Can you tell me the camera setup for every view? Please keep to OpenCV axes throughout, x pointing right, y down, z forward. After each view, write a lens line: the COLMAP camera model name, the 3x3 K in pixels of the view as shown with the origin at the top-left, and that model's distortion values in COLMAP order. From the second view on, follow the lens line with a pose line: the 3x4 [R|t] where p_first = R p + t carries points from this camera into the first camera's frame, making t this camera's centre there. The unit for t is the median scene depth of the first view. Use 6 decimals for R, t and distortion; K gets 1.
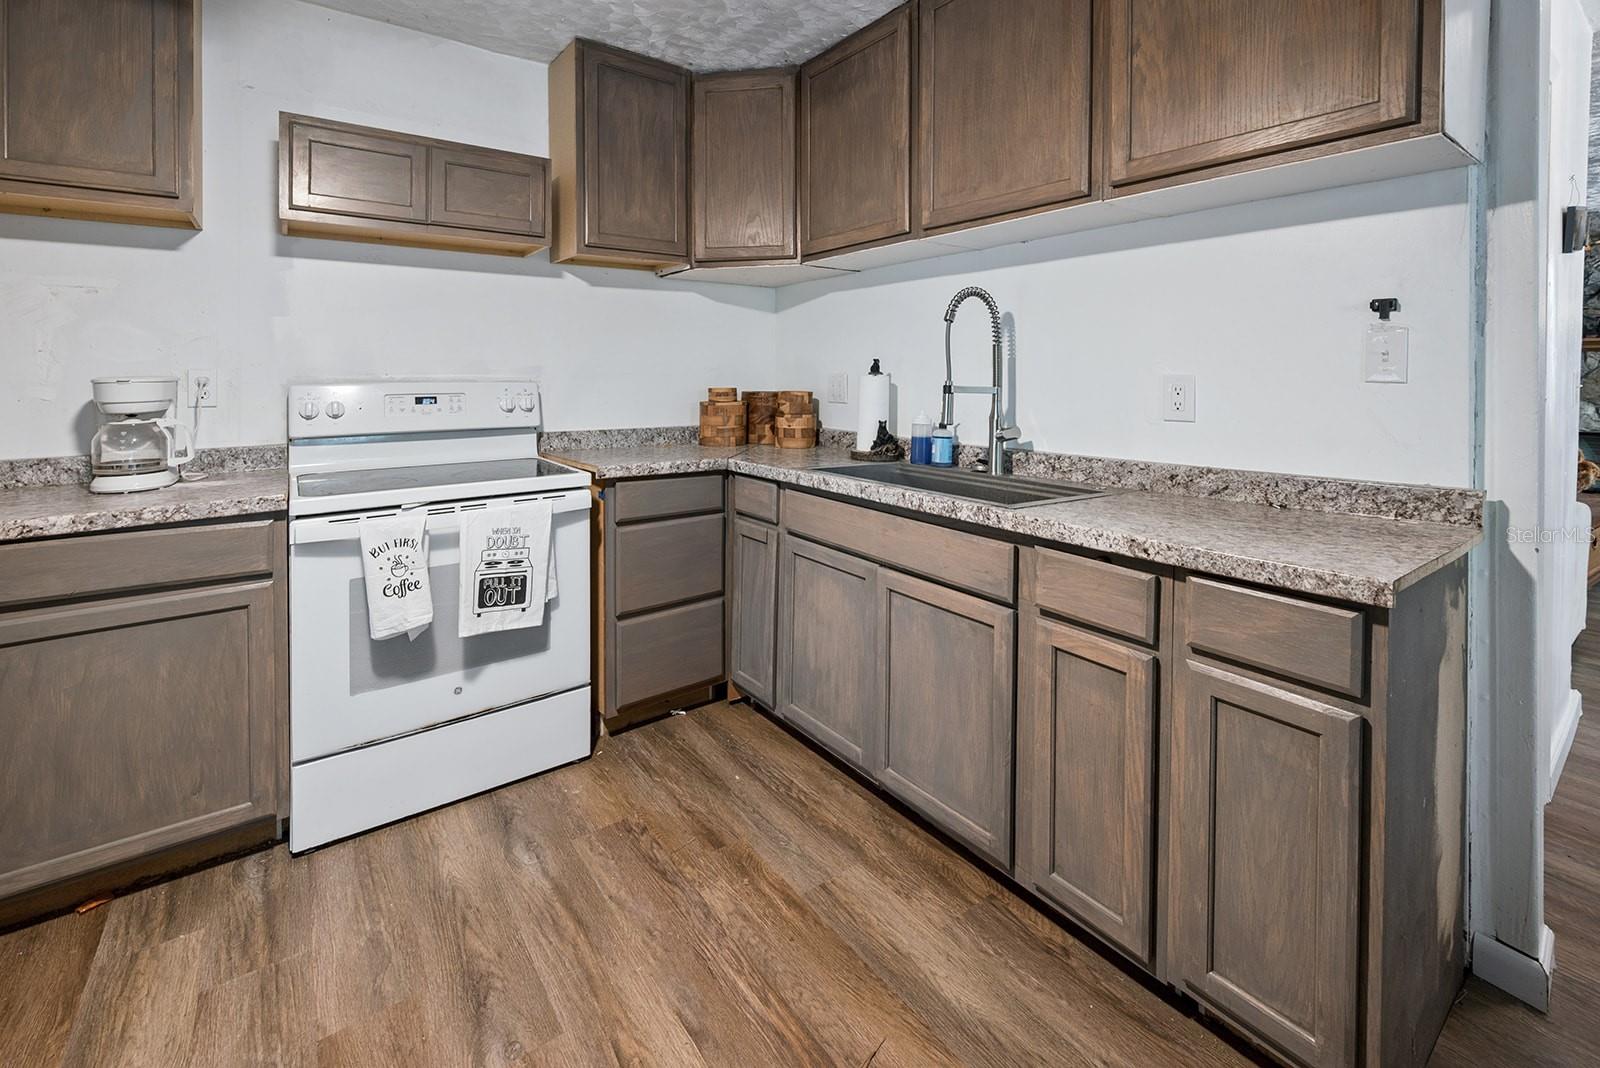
lens RADIAL K [[683.7, 0, 801.2], [0, 683.7, 472.1], [0, 0, 1]] dist [0.000669, 0.000051]
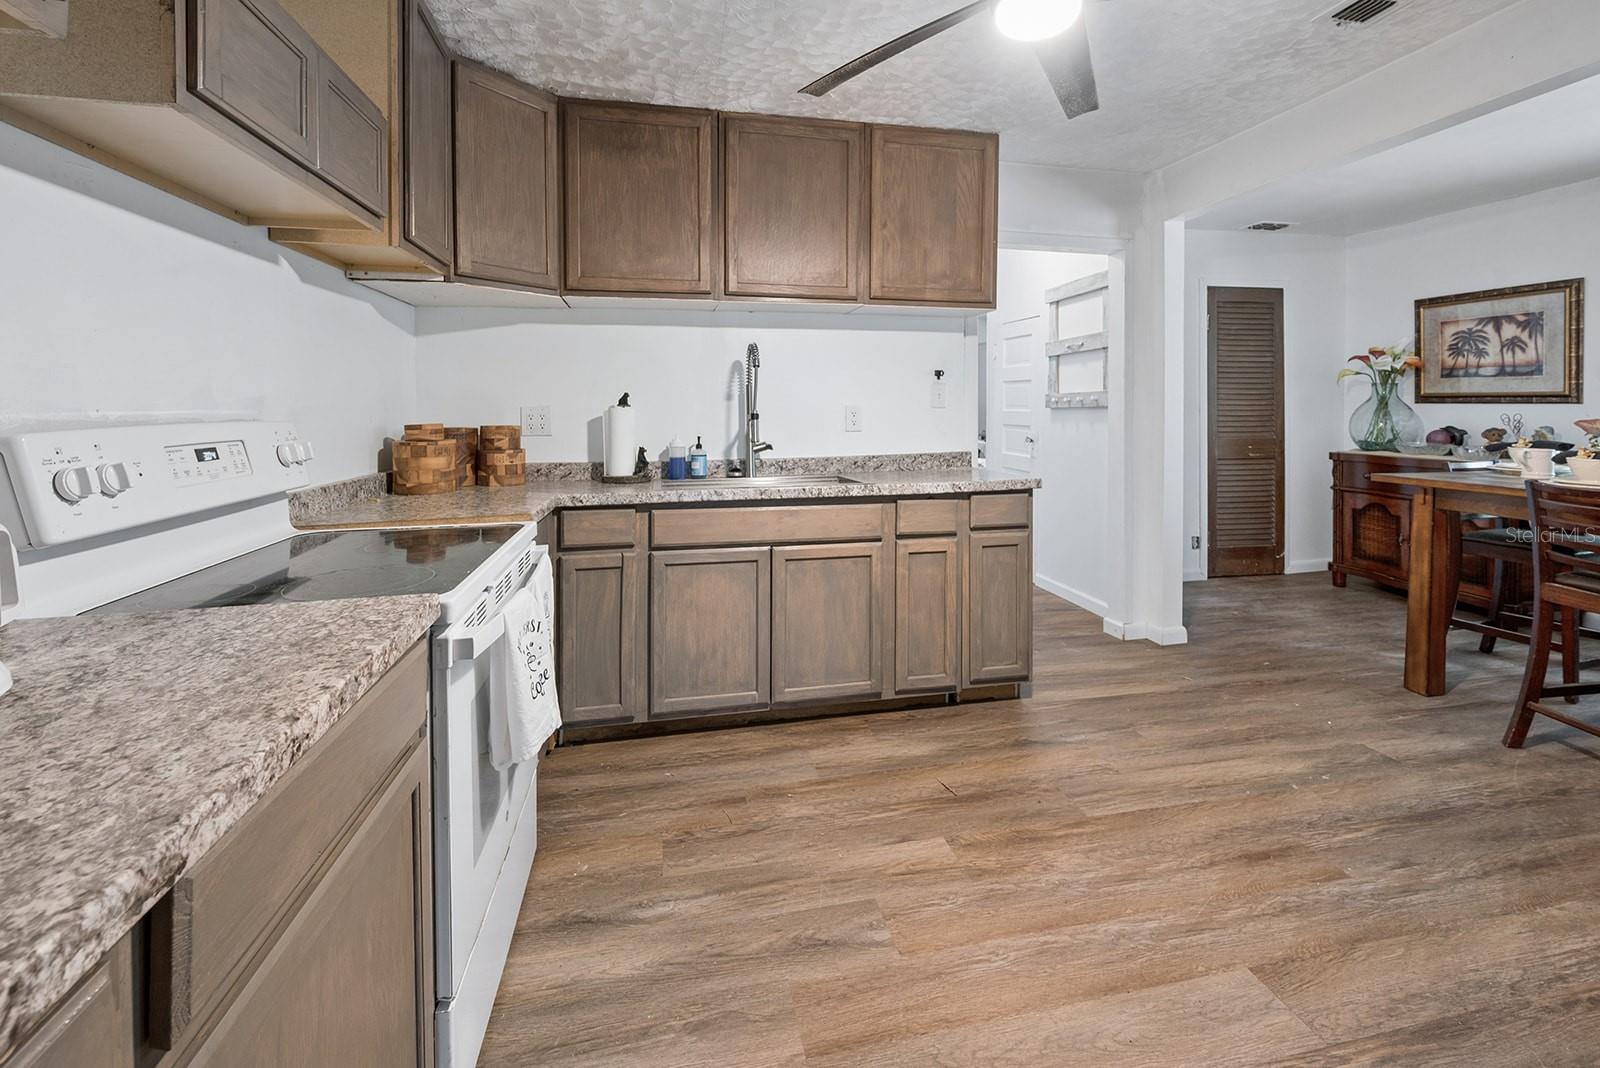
lens RADIAL K [[658.8, 0, 800.0], [0, 658.8, 534.0], [0, 0, 1]] dist [0.010282, -0.000060]
pose [[0.425480, -0.177093, 0.887471, -1.034033], [0.135615, 0.982069, 0.130952, -0.053074], [-0.894749, 0.064636, 0.441867, 0.367426]]
